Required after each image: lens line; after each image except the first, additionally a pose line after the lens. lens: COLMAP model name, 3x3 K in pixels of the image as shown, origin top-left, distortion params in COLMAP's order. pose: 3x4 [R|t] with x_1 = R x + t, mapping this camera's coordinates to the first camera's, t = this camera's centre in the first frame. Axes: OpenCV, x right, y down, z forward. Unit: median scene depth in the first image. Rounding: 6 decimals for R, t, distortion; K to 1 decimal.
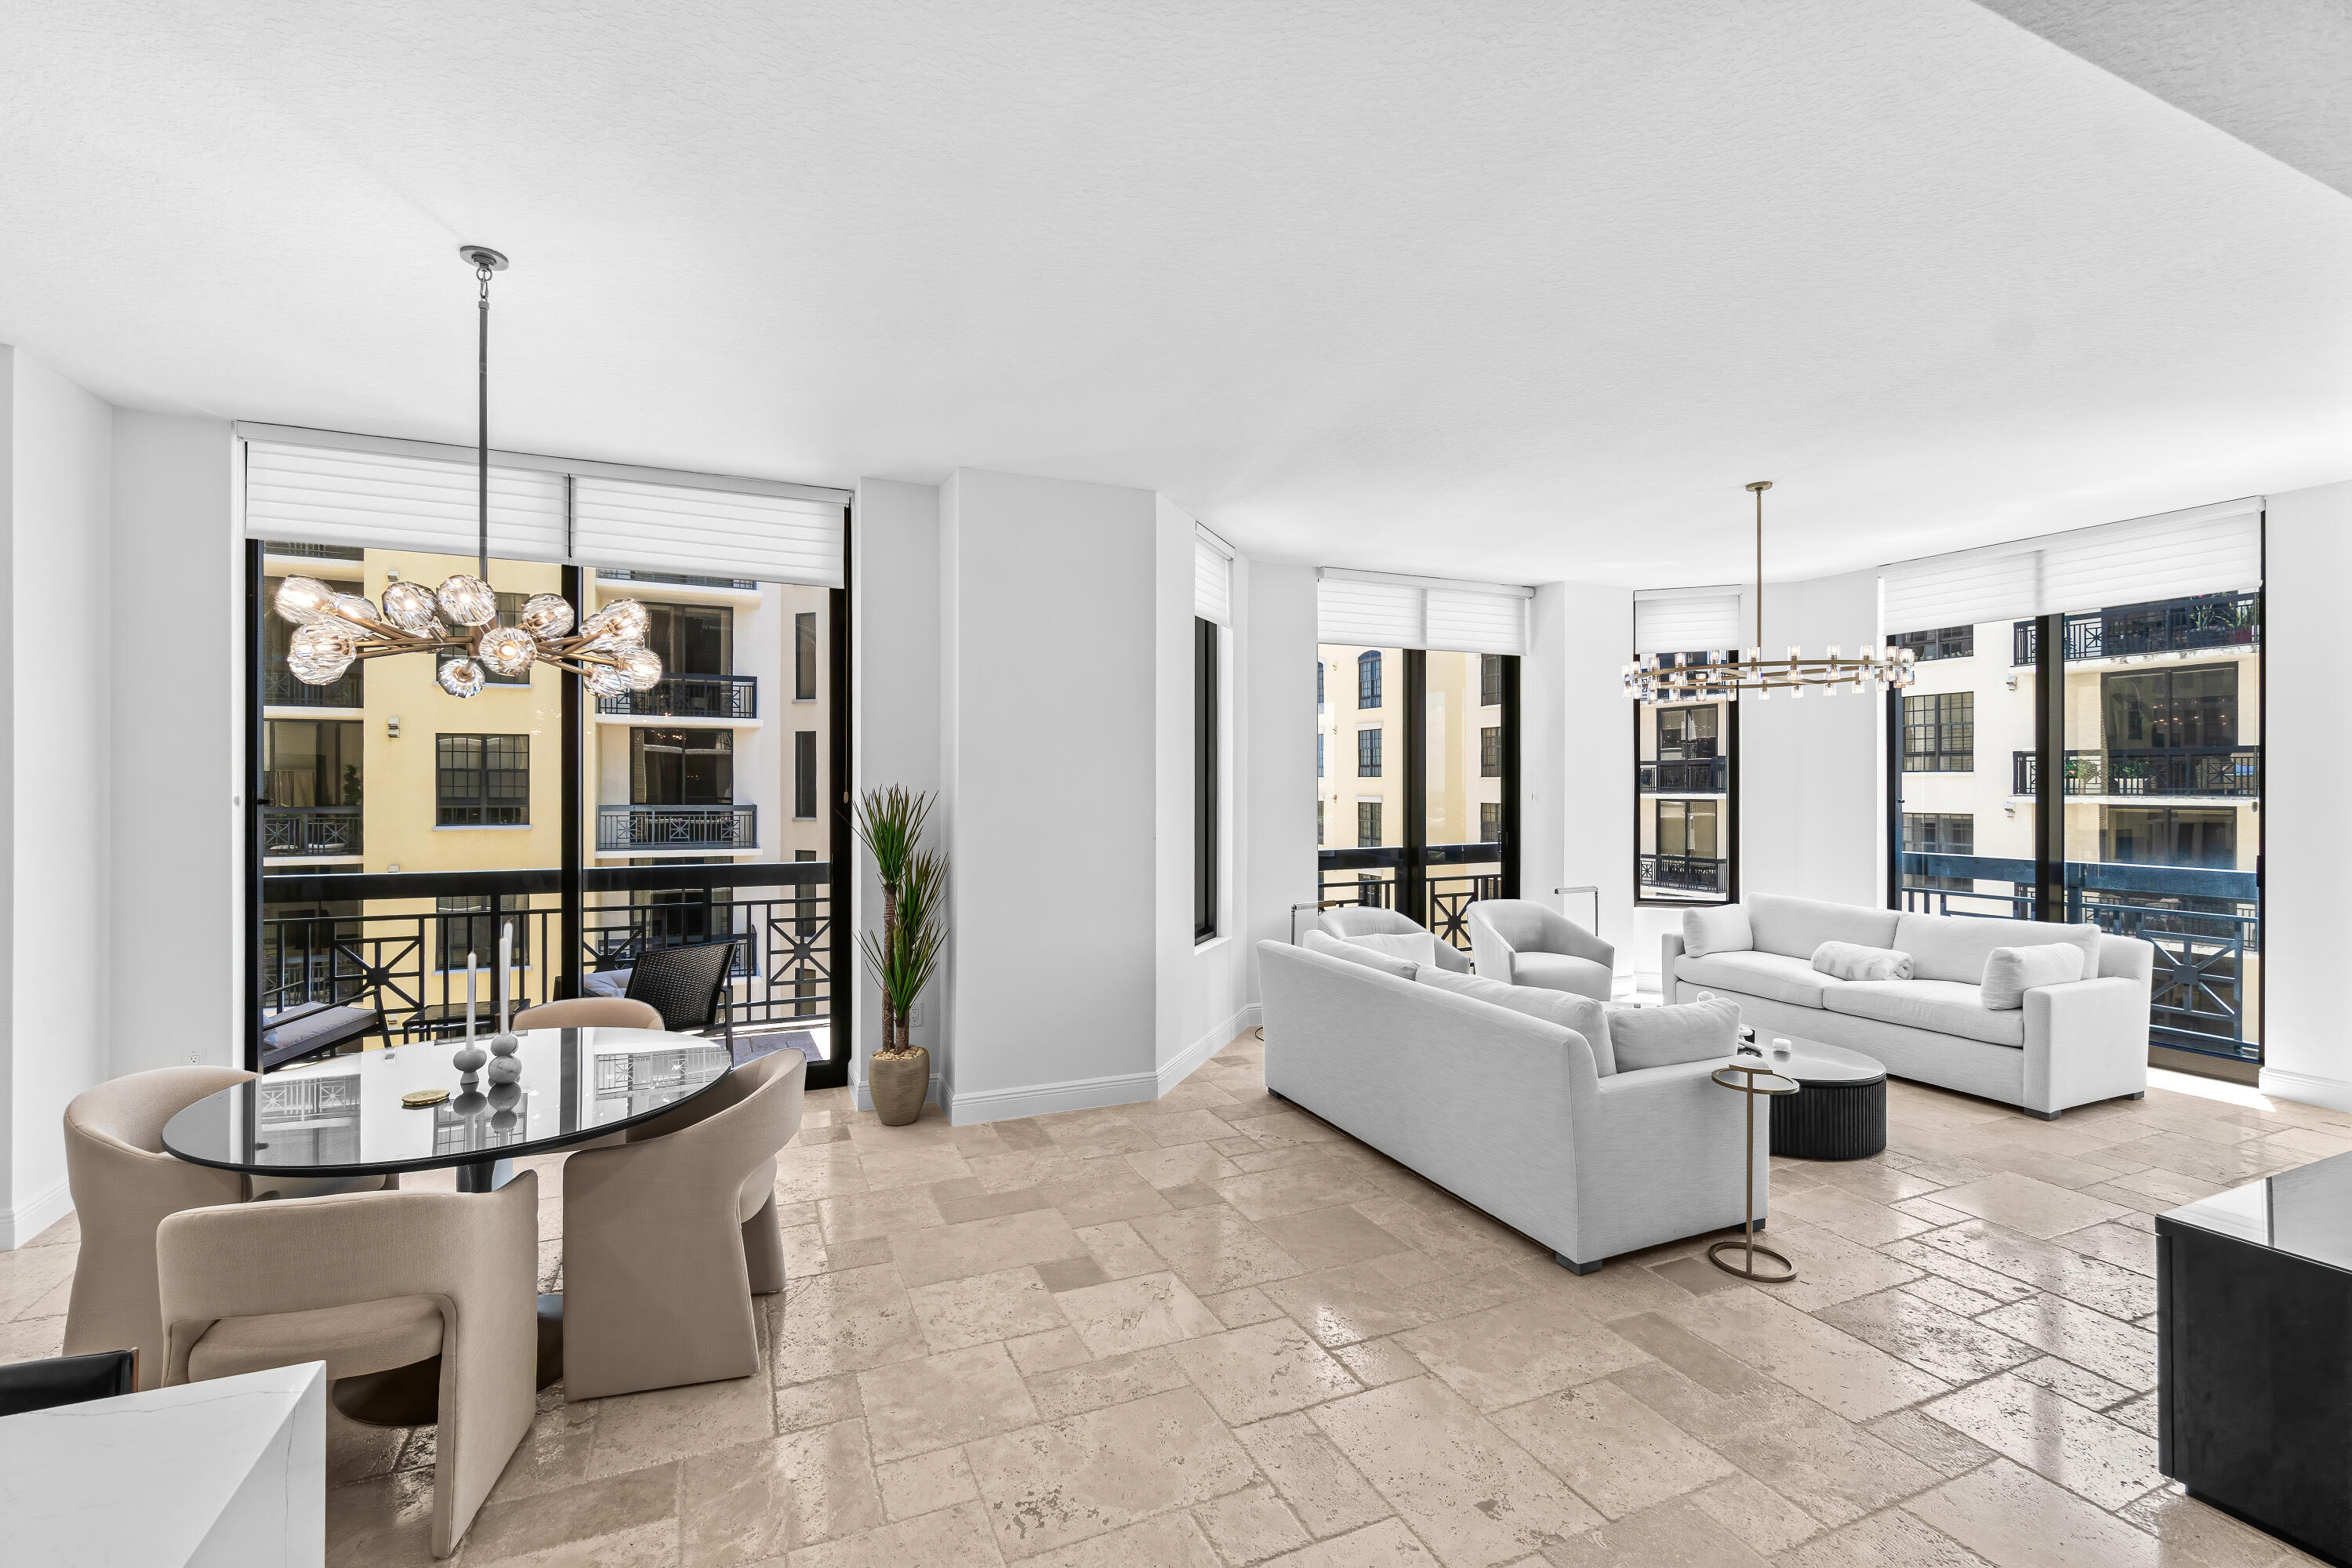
lens RADIAL K [[1016.1, 0, 1160.5], [0, 1016.1, 777.3], [0, 0, 1]] dist [-0.003509, 0.000364]
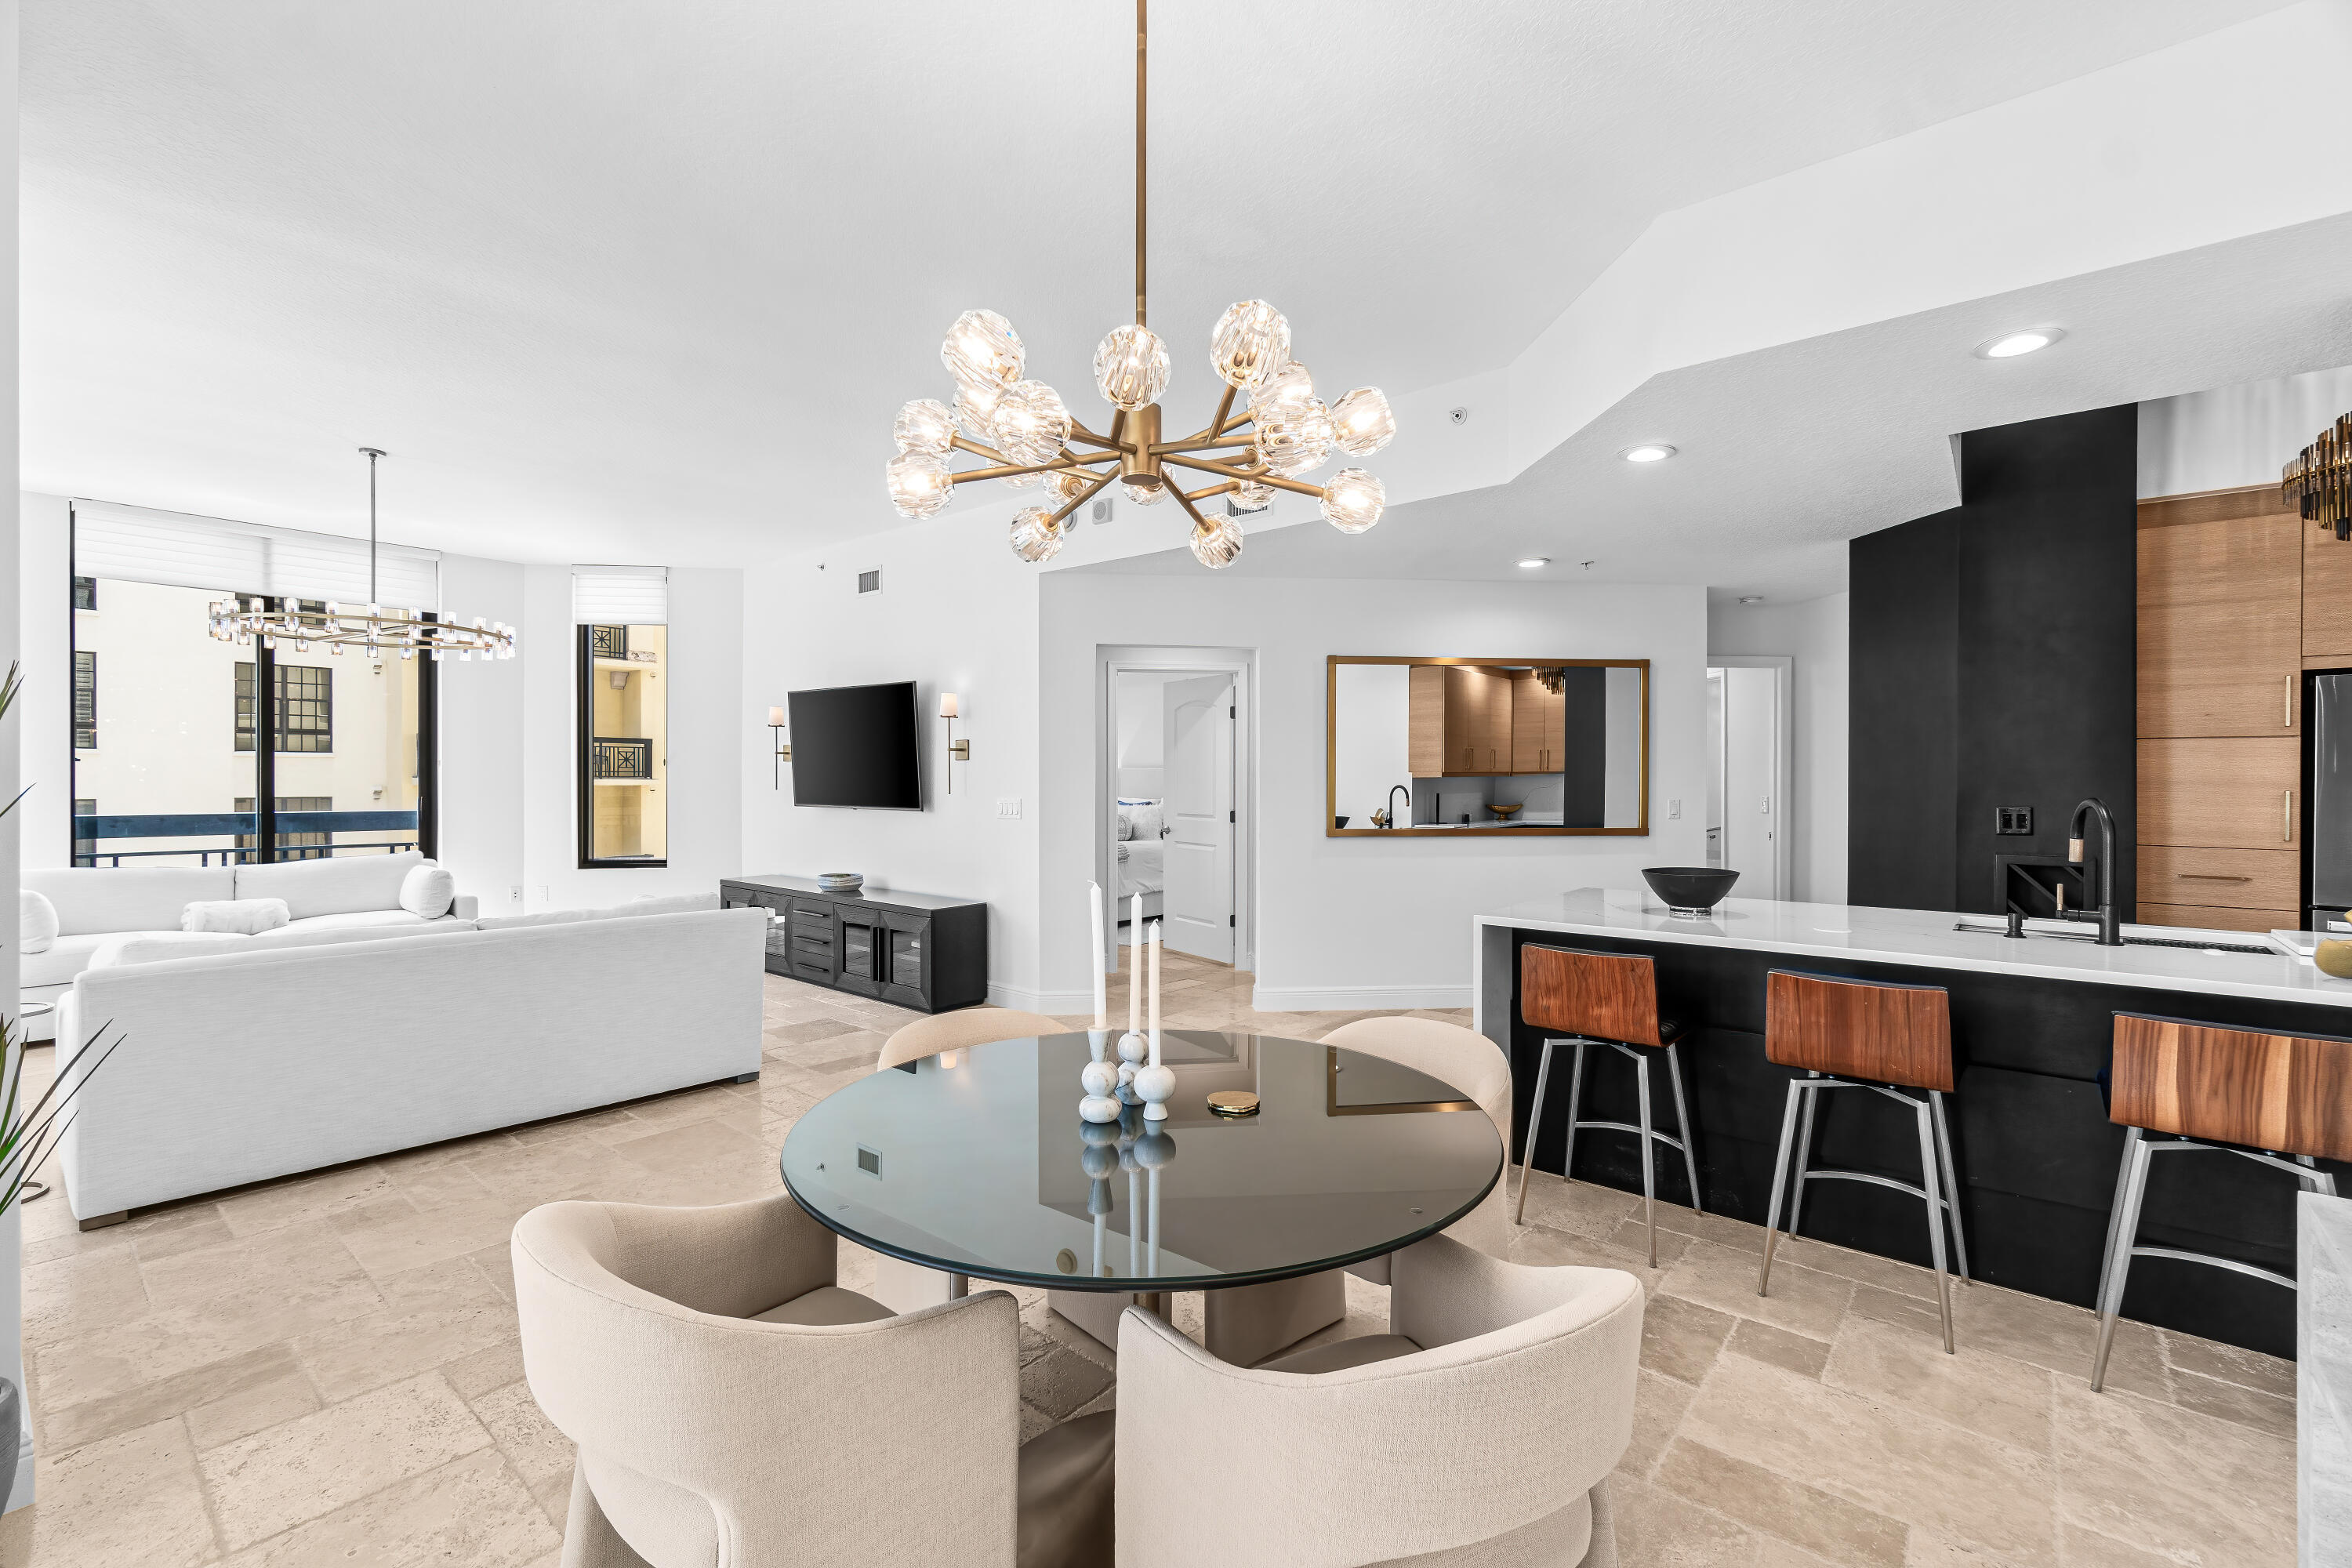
lens RADIAL K [[1016.1, 0, 1167.0], [0, 1016.1, 778.6], [0, 0, 1]] dist [-0.003509, 0.000364]
pose [[-0.437358, -0.002813, 0.899283, -0.762971], [-0.014801, 0.999882, -0.004070, 0.045517], [-0.899166, -0.015090, -0.437348, 0.761472]]
